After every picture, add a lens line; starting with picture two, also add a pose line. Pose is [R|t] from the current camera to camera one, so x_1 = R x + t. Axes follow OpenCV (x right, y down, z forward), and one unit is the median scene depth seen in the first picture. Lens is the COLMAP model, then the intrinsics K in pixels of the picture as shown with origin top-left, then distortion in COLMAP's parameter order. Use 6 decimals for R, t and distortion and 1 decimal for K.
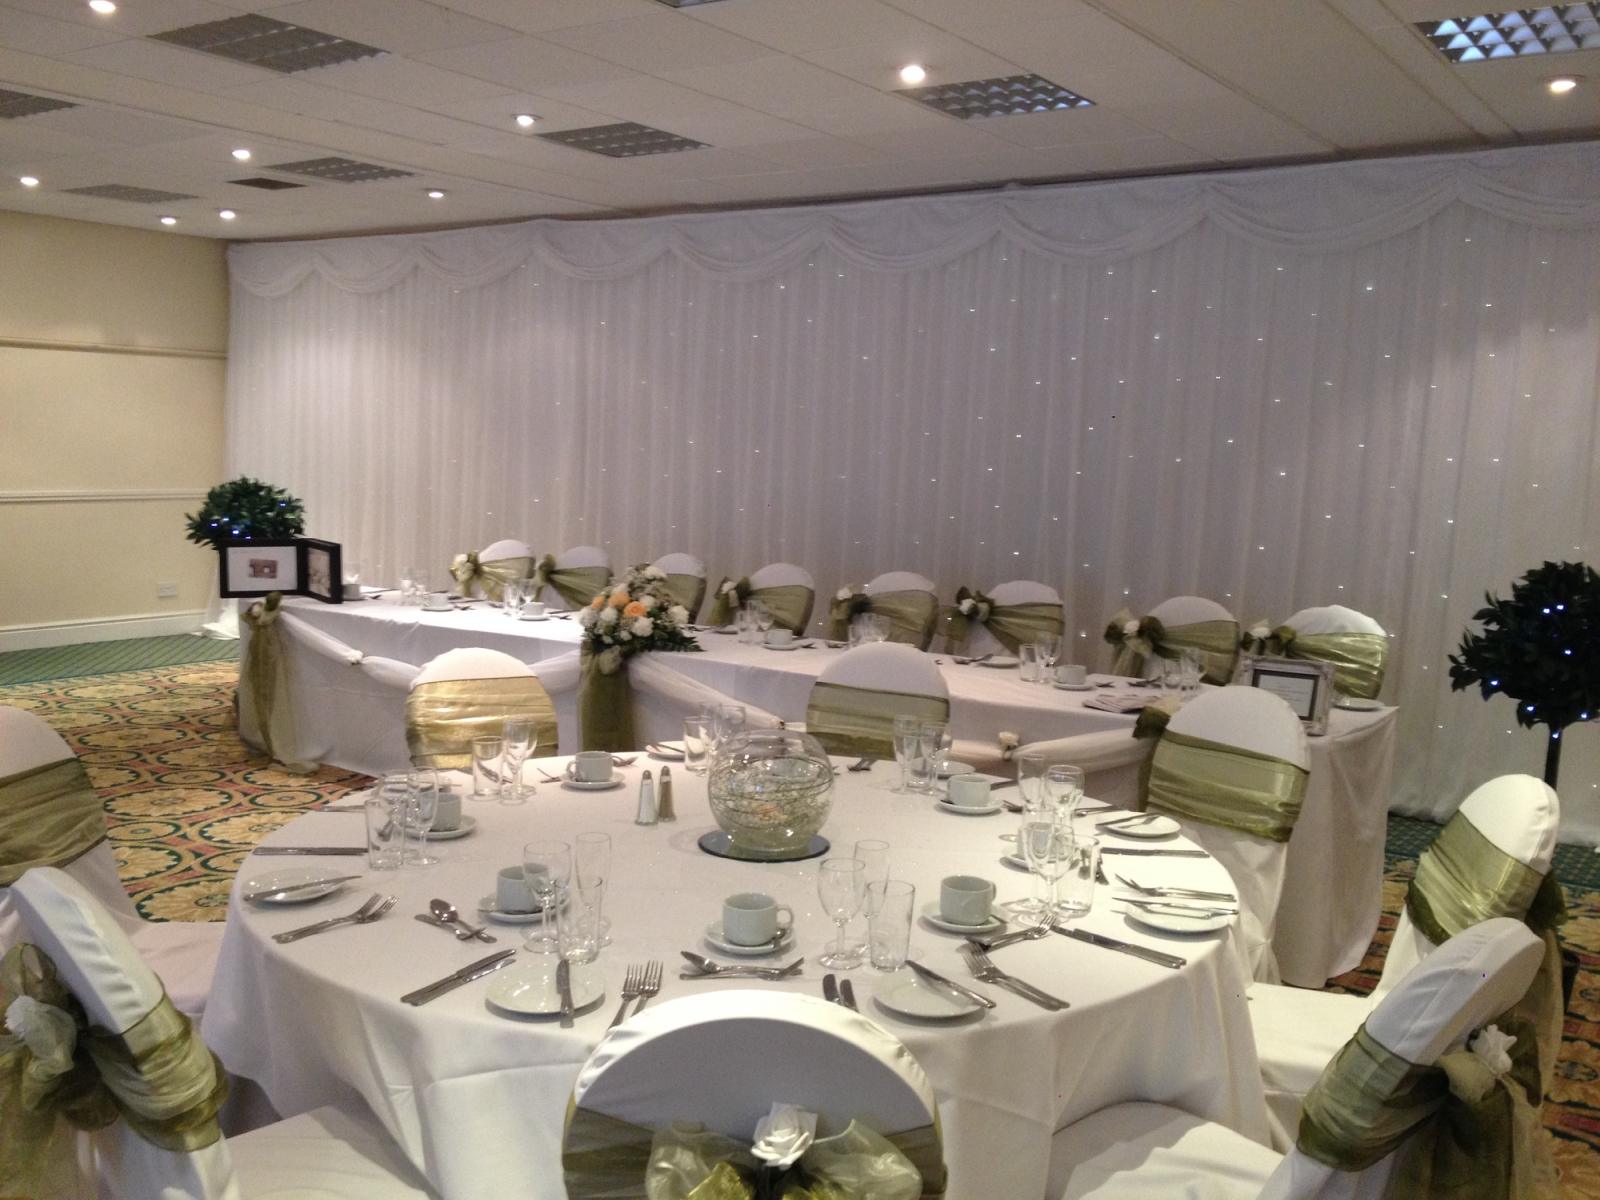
lens RADIAL K [[1500.9, 0, 790.3], [0, 1500.9, 556.0], [0, 0, 1]] dist [0.110016, 0.001497]
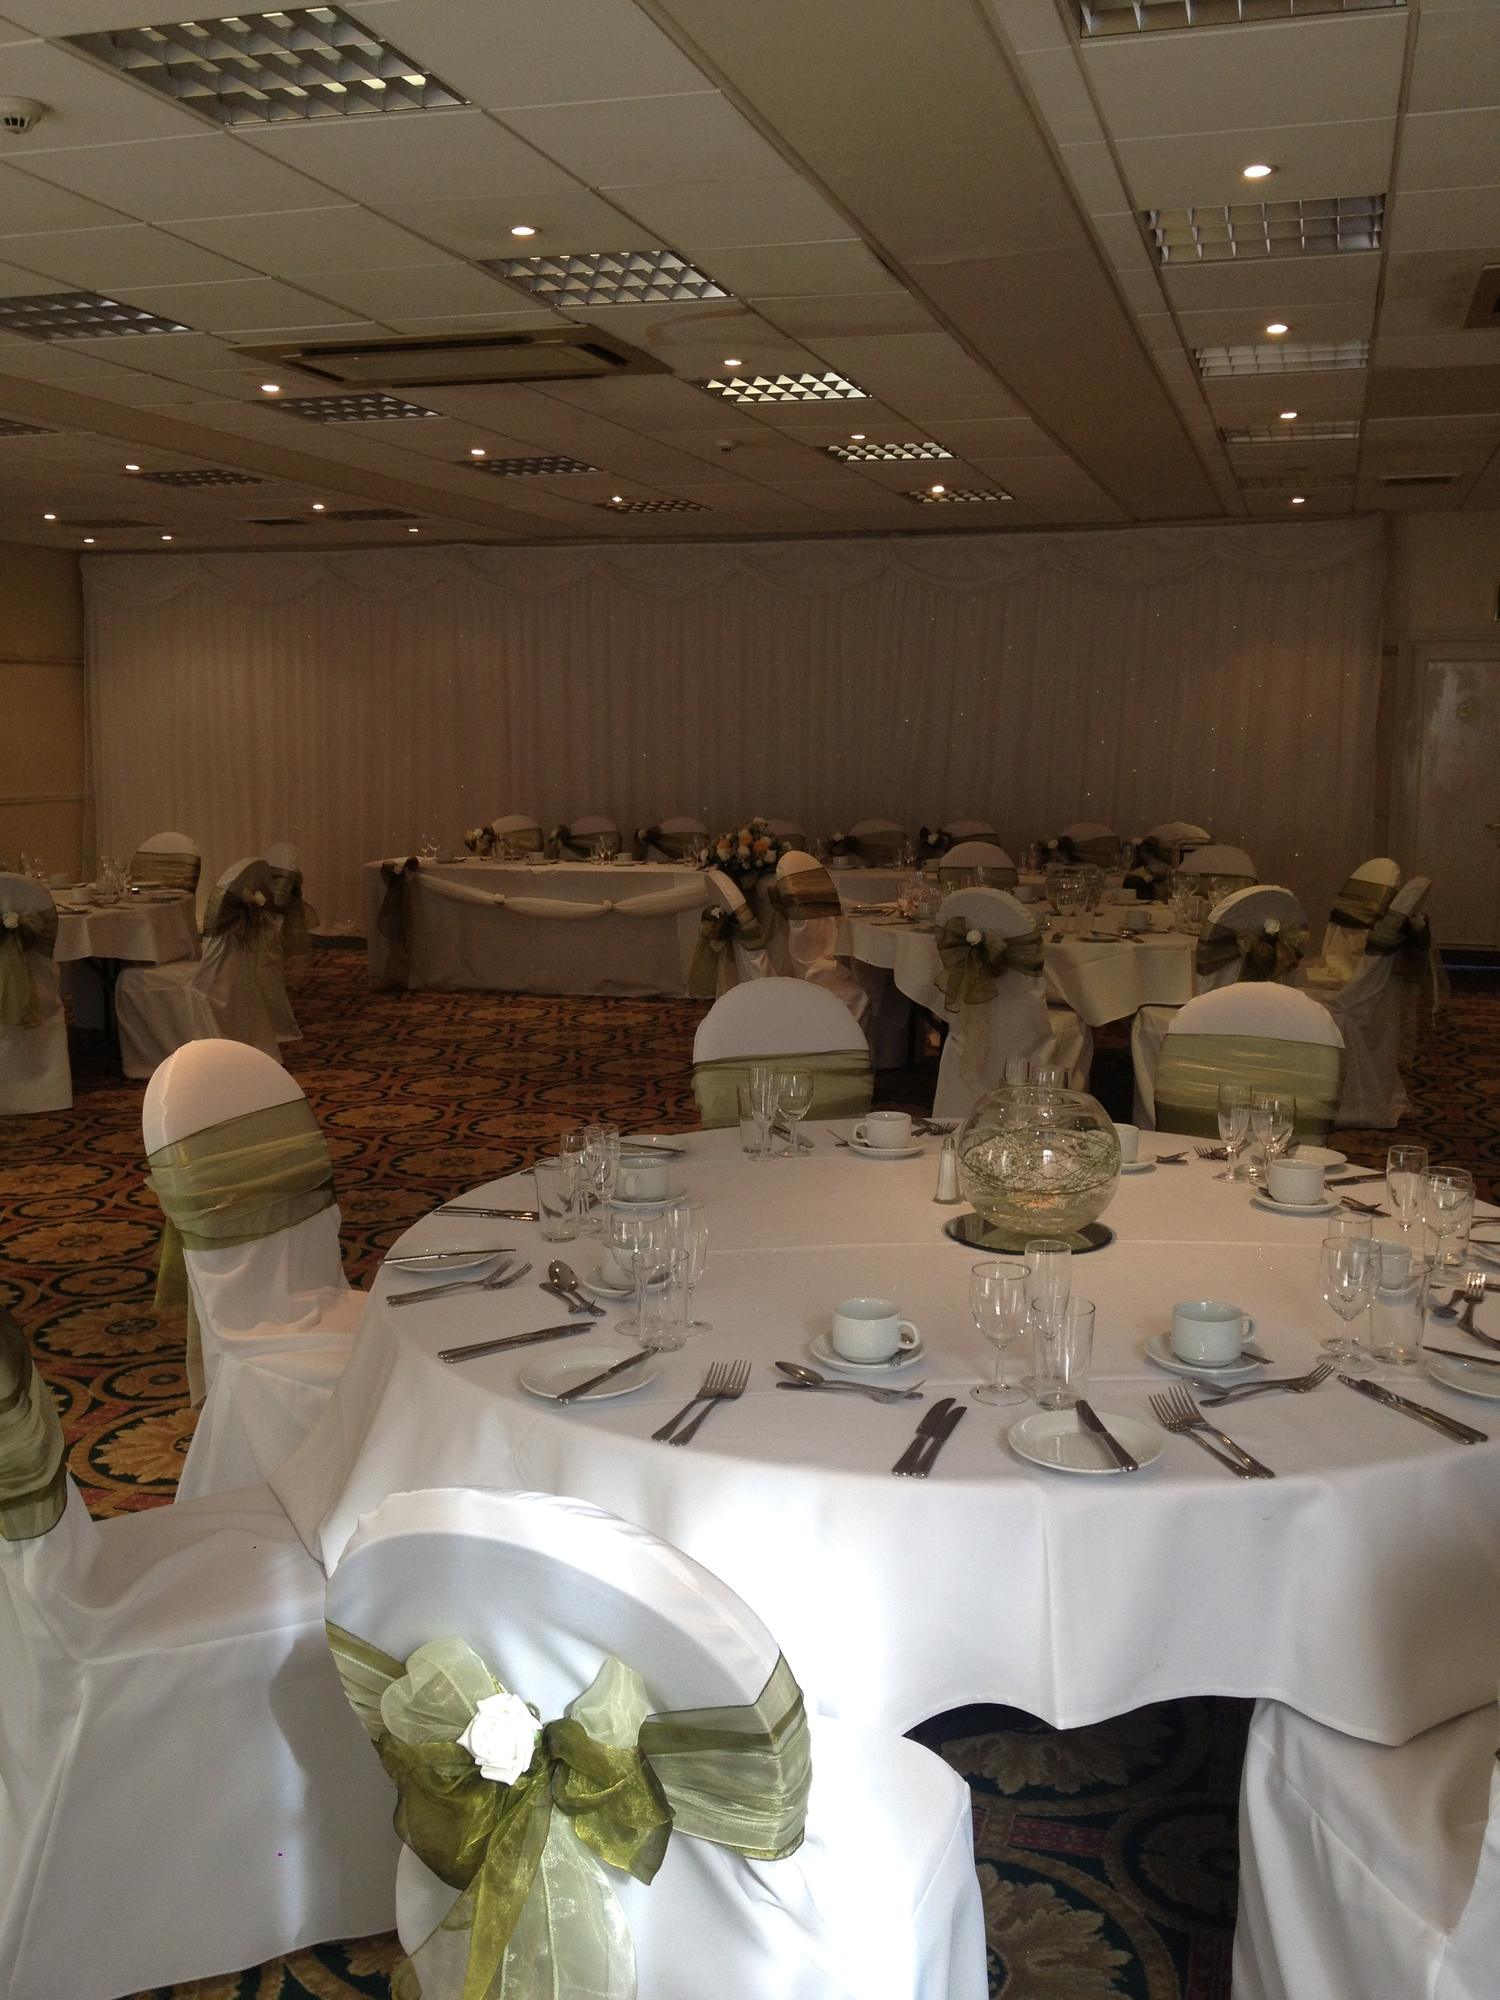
lens RADIAL K [[1883.2, 0, 750.0], [0, 1883.2, 1000.0], [0, 0, 1]] dist [0.027689, -0.013153]
pose [[0.947386, -0.068106, 0.312764, -0.383409], [0.048420, 0.996351, 0.070292, 0.031637], [-0.316409, -0.051450, 0.947226, -0.408067]]
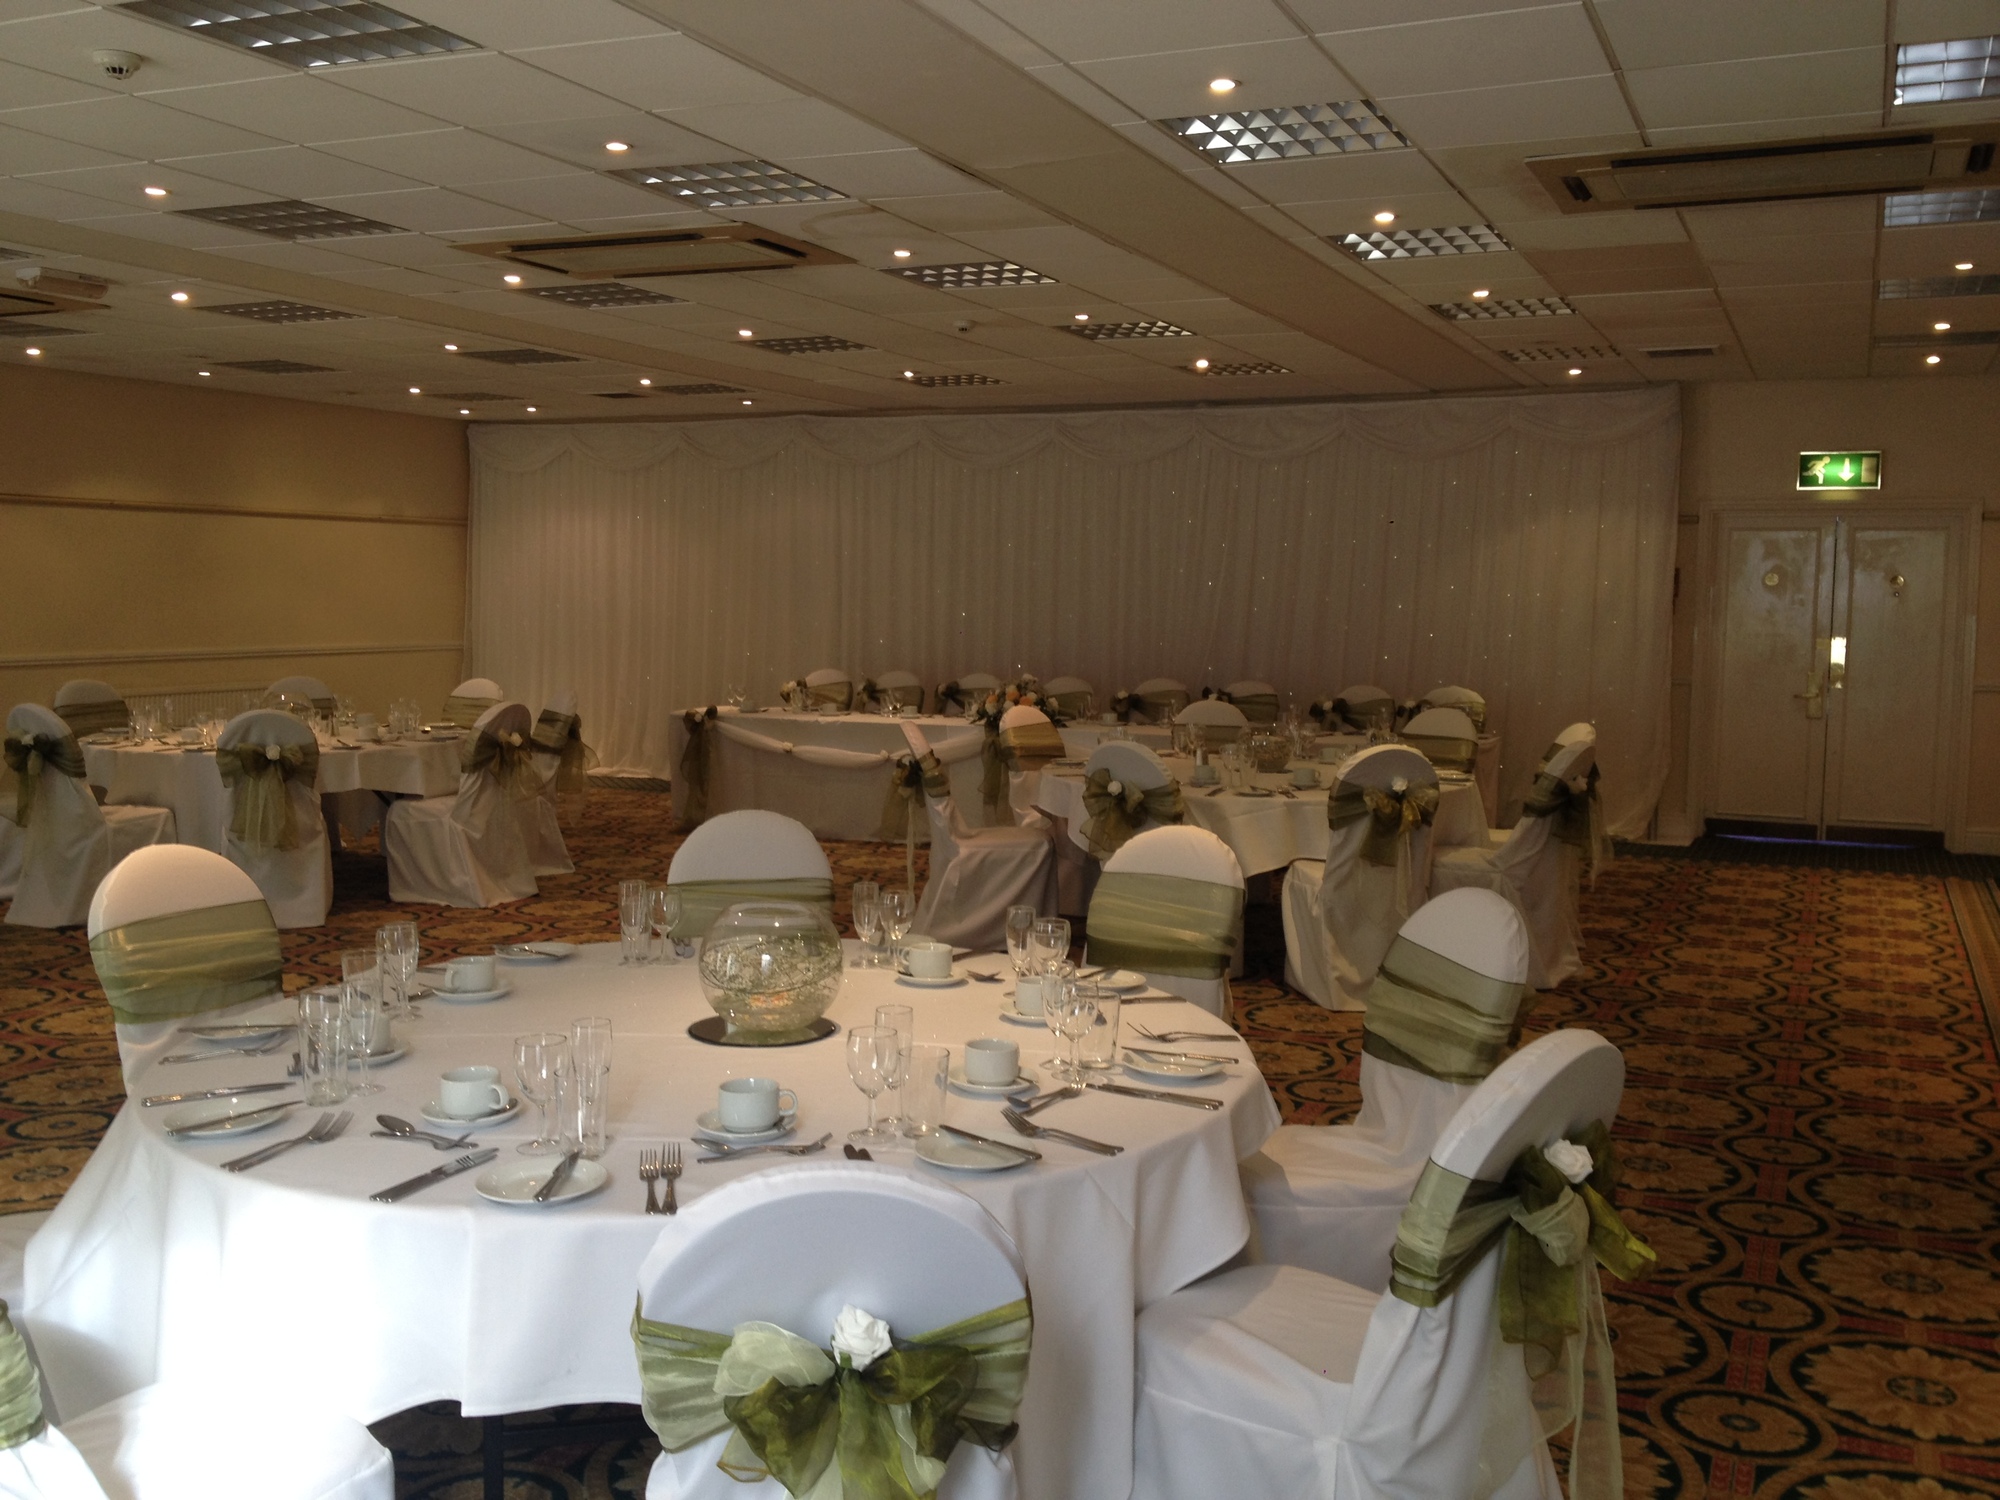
lens RADIAL K [[1884.2, 0, 1000.0], [0, 1884.2, 750.0], [0, 0, 1]] dist [0.046320, -0.008322]
pose [[0.981378, -0.028170, 0.190008, -0.271562], [0.027411, 0.999602, 0.006620, 0.040405], [-0.190119, -0.001289, 0.981760, -0.481084]]
